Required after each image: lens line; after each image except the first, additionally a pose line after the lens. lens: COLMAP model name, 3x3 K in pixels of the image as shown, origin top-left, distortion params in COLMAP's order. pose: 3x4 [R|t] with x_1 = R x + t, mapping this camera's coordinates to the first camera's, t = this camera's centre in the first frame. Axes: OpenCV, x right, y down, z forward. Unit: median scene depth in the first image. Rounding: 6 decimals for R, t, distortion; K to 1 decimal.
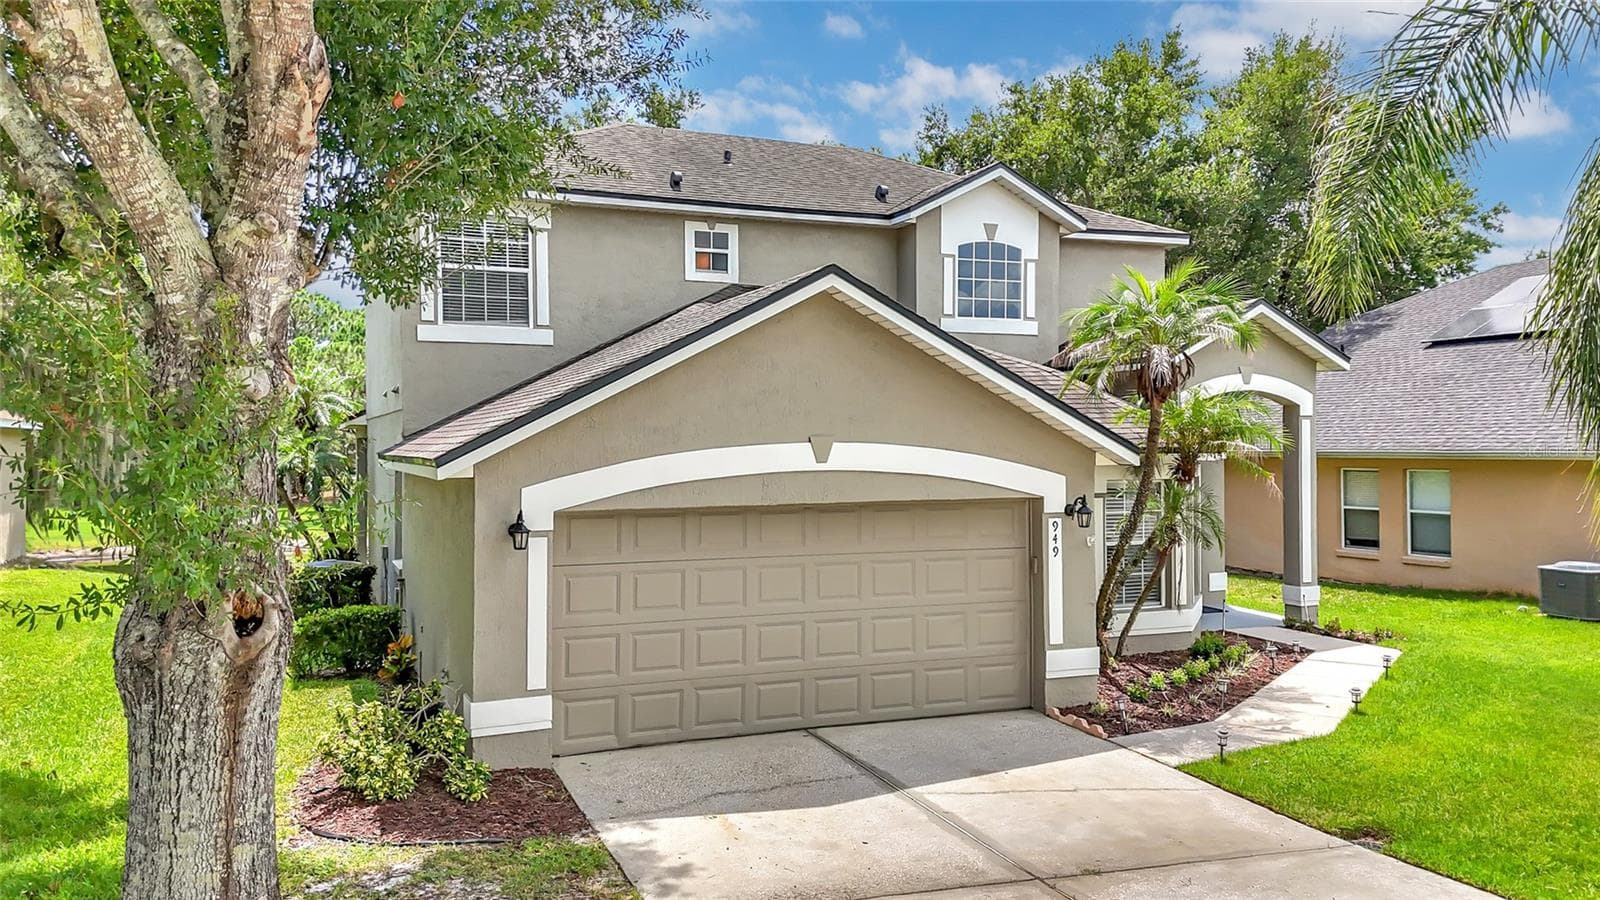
lens RADIAL K [[1192.5, 0, 795.1], [0, 1192.5, 446.4], [0, 0, 1]] dist [0.093311, -0.082684]
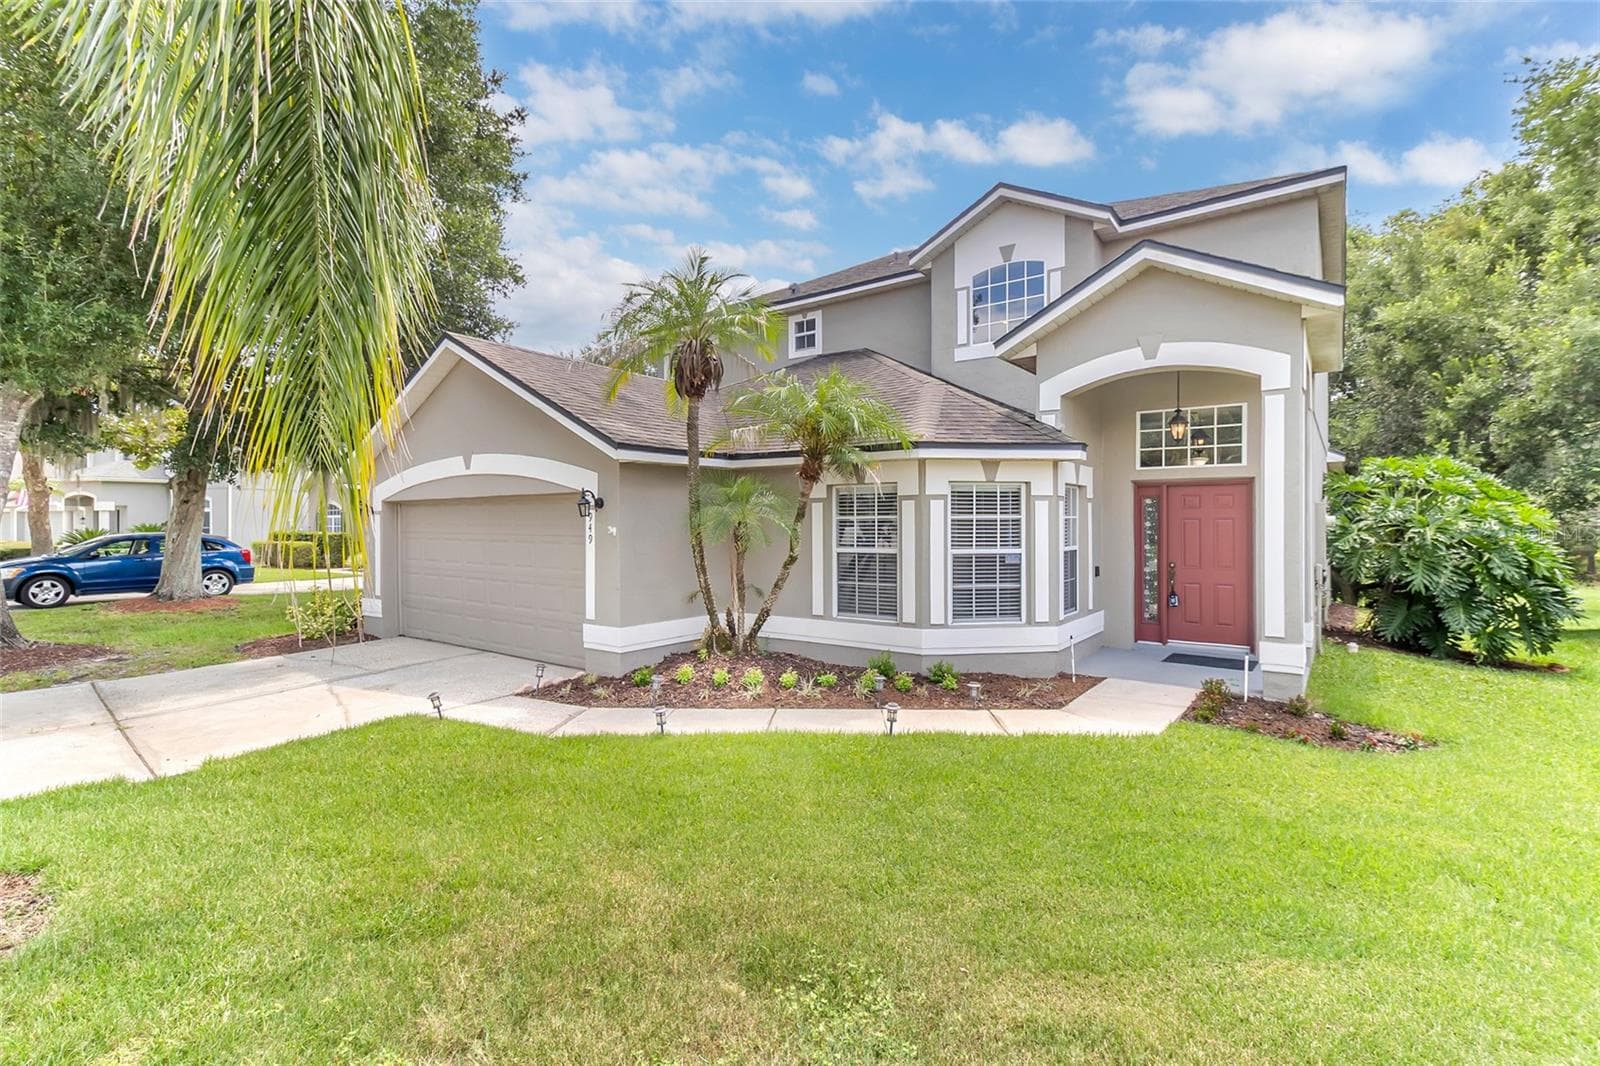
lens RADIAL K [[737.4, 0, 796.4], [0, 737.4, 523.8], [0, 0, 1]] dist [0.009582, 0.010984]
pose [[0.513176, 0.003479, -0.858277, 1.045346], [-0.002222, 0.999994, 0.002724, 0.080403], [0.858281, 0.000509, 0.513180, 0.913029]]
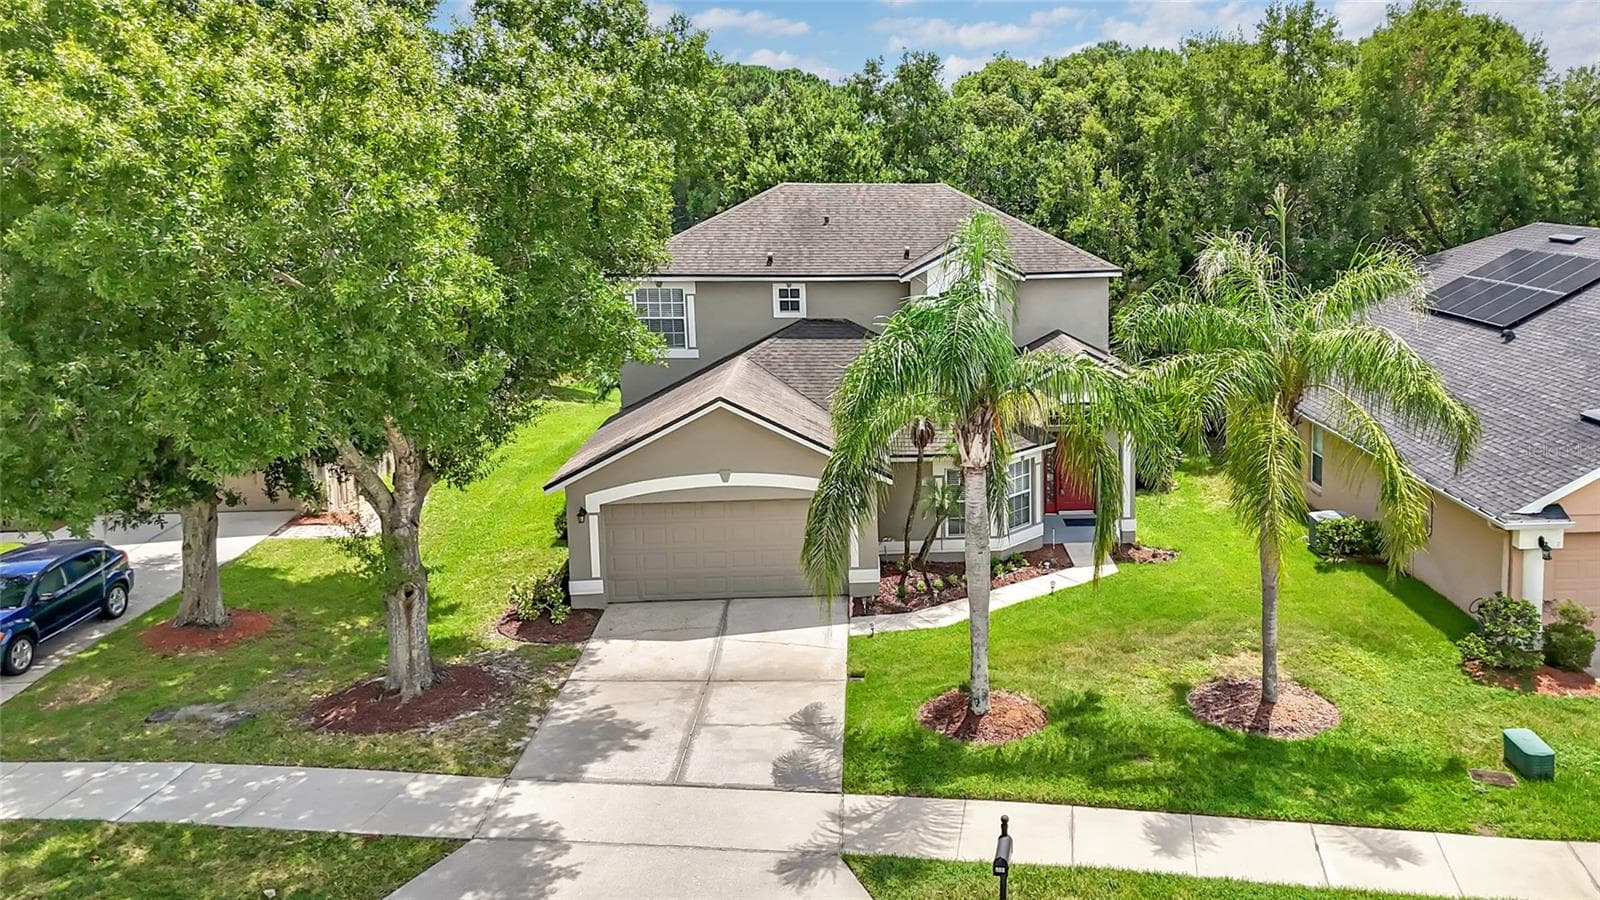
lens RADIAL K [[1224.3, 0, 960.8], [0, 1224.3, 412.2], [0, 0, 1]] dist [0.071175, -0.000836]
pose [[0.953127, 0.063313, -0.295871, 1.124579], [-0.001646, 0.978932, 0.204178, -0.592248], [0.302565, -0.194121, 0.933151, -0.963131]]
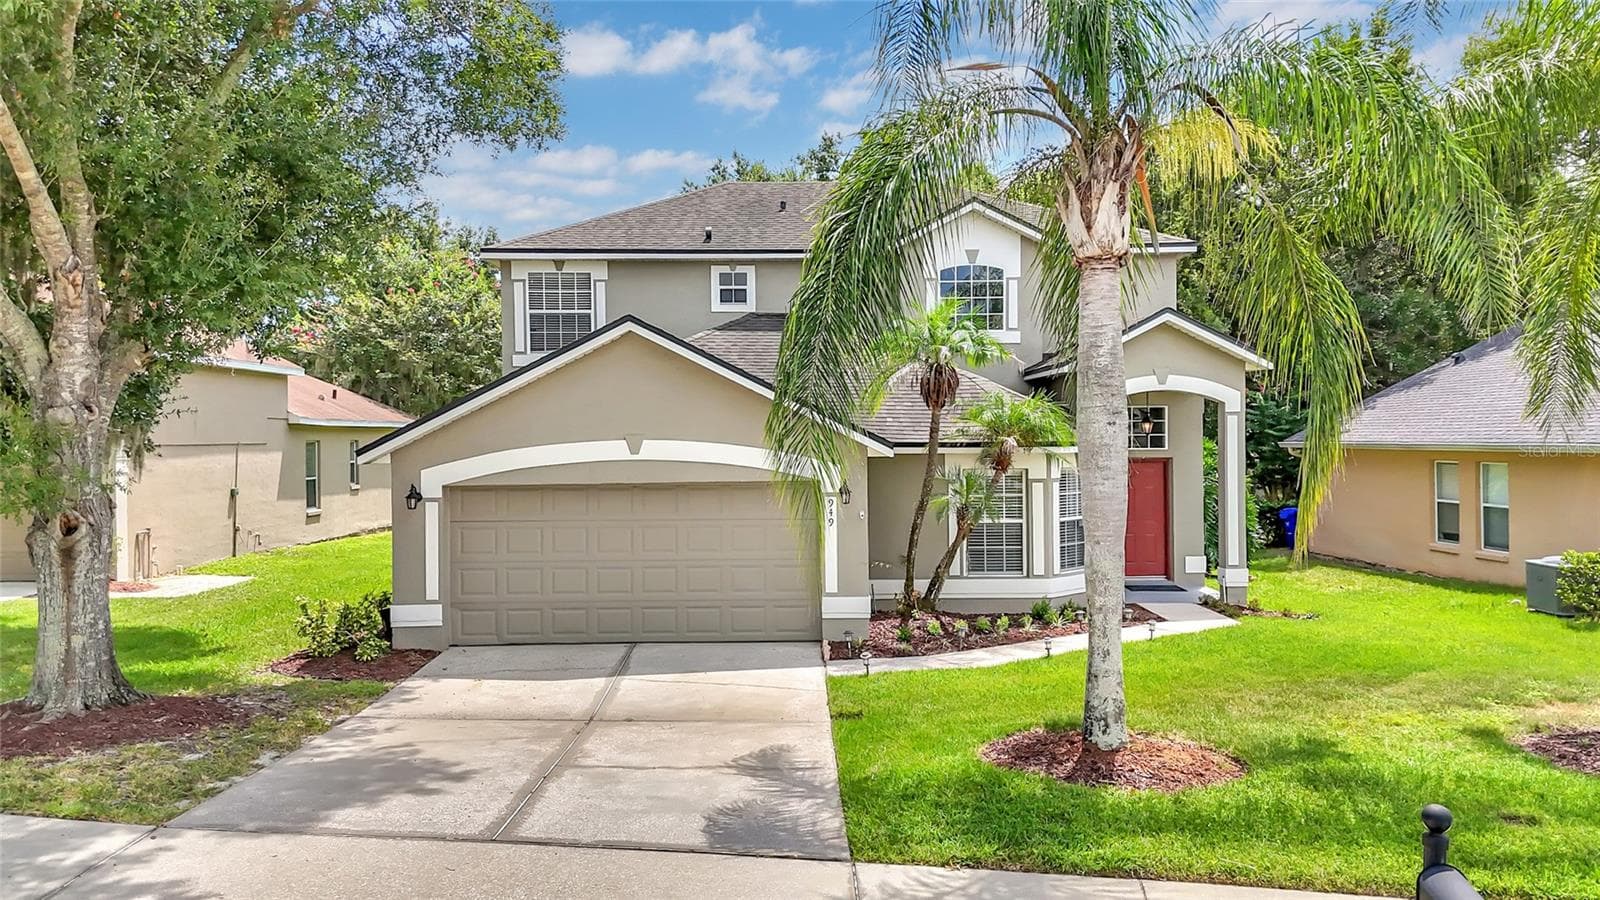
lens RADIAL K [[1188.7, 0, 791.8], [0, 1188.7, 445.3], [0, 0, 1]] dist [0.095352, -0.081945]
pose [[0.927042, -0.001269, -0.374955, 0.751073], [0.003614, 0.999978, 0.005549, -0.004158], [0.374940, -0.006499, 0.927026, -0.245647]]
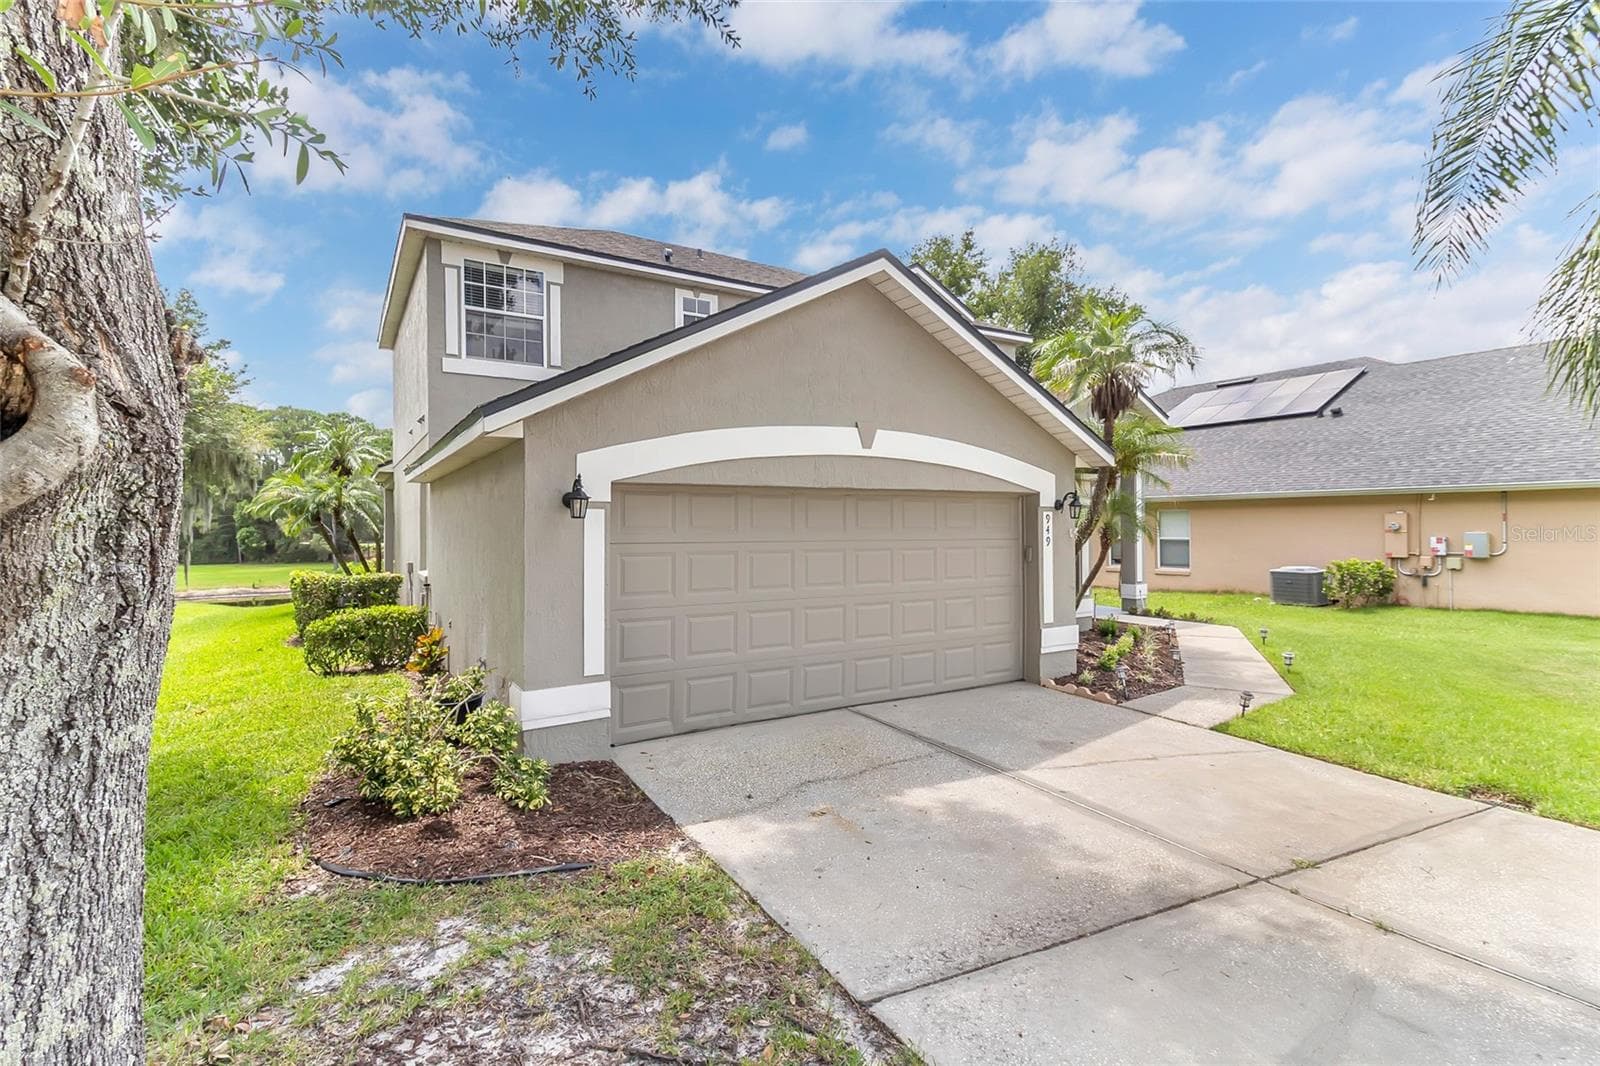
lens RADIAL K [[737.4, 0, 796.4], [0, 737.4, 523.8], [0, 0, 1]] dist [0.009582, 0.010984]
pose [[0.987464, 0.000962, 0.157844, -0.143448], [-0.000140, 0.999986, -0.005216, 0.085029], [-0.157847, 0.005129, 0.987450, 0.397582]]
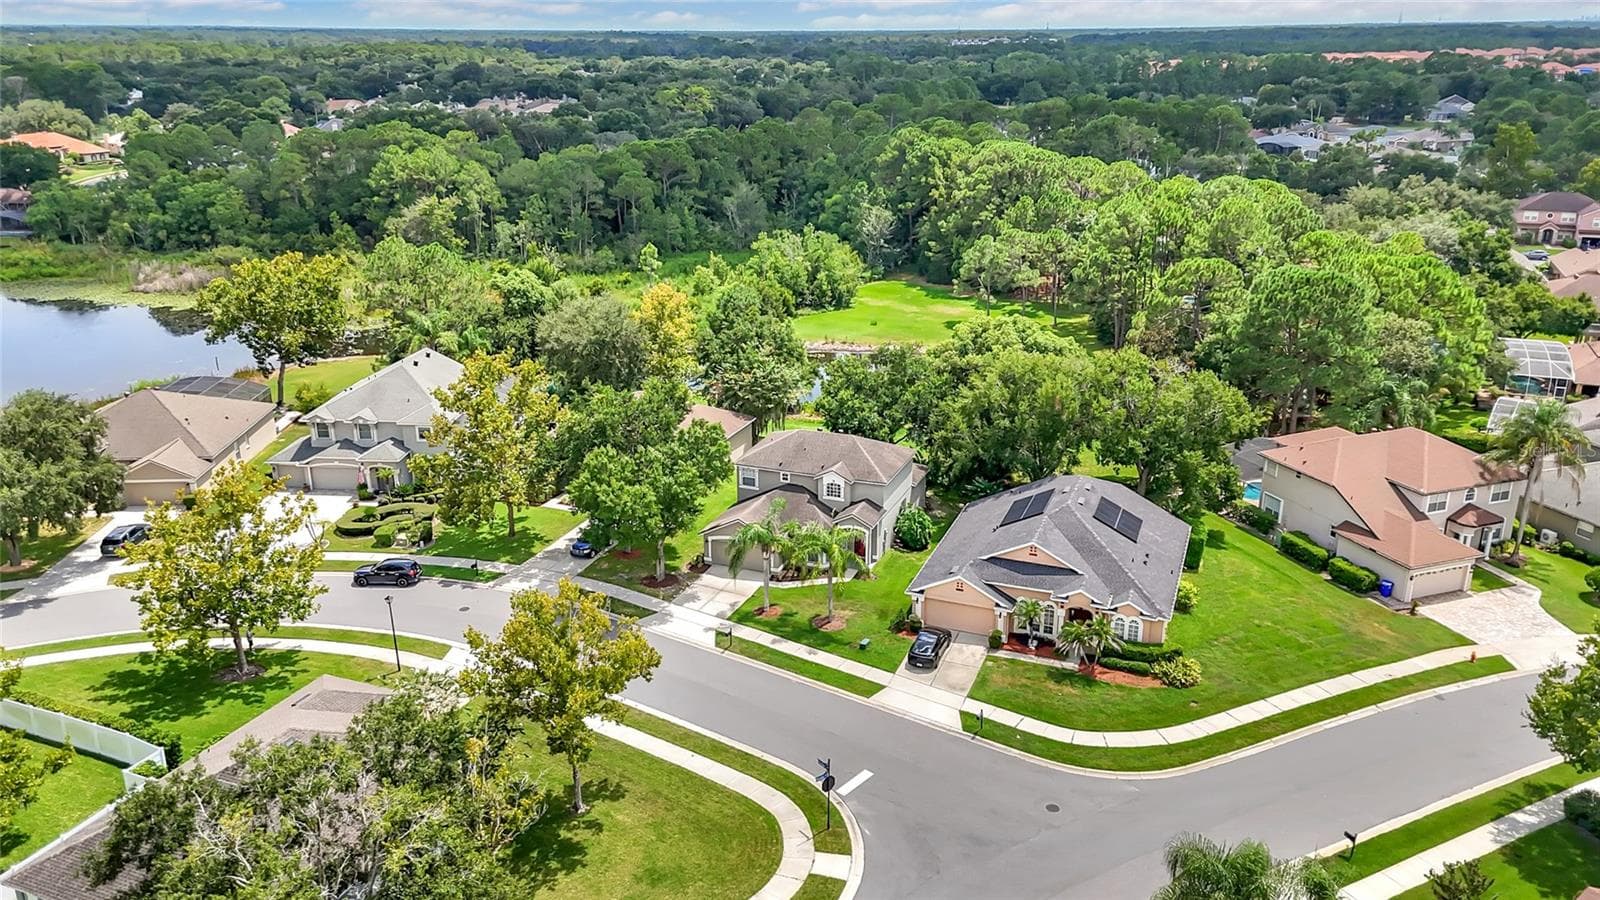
lens RADIAL K [[1192.5, 0, 795.1], [0, 1192.5, 446.4], [0, 0, 1]] dist [0.093311, -0.082684]
pose [[0.715919, 0.231441, -0.658707, 5.745152], [-0.005754, 0.945383, 0.325912, -3.387006], [0.698160, -0.229536, 0.678149, -4.305206]]
